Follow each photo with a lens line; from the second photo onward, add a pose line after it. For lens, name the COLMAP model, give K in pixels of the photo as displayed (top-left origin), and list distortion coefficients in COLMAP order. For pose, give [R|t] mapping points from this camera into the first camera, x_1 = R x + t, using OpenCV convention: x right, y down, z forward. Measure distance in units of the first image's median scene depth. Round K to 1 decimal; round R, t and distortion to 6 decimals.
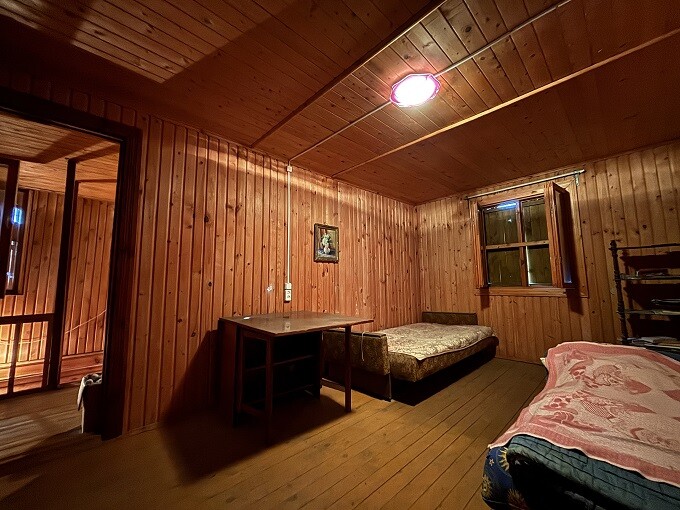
lens RADIAL K [[272.3, 0, 340.8], [0, 272.3, 251.2], [0, 0, 1]] dist [-0.002972, -0.000091]
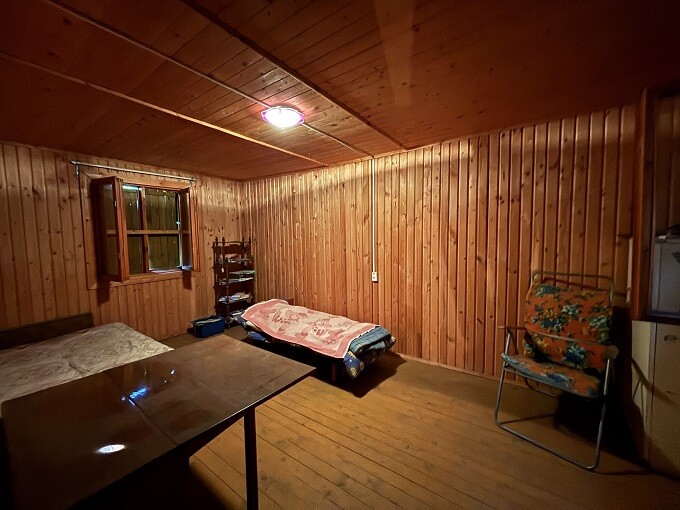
lens RADIAL K [[272.3, 0, 340.4], [0, 272.3, 255.1], [0, 0, 1]] dist [-0.002972, -0.000091]
pose [[-0.195744, -0.055045, 0.979109, -0.460432], [-0.091241, 0.995115, 0.037703, -0.042320], [-0.976401, -0.081955, -0.199810, 0.478521]]
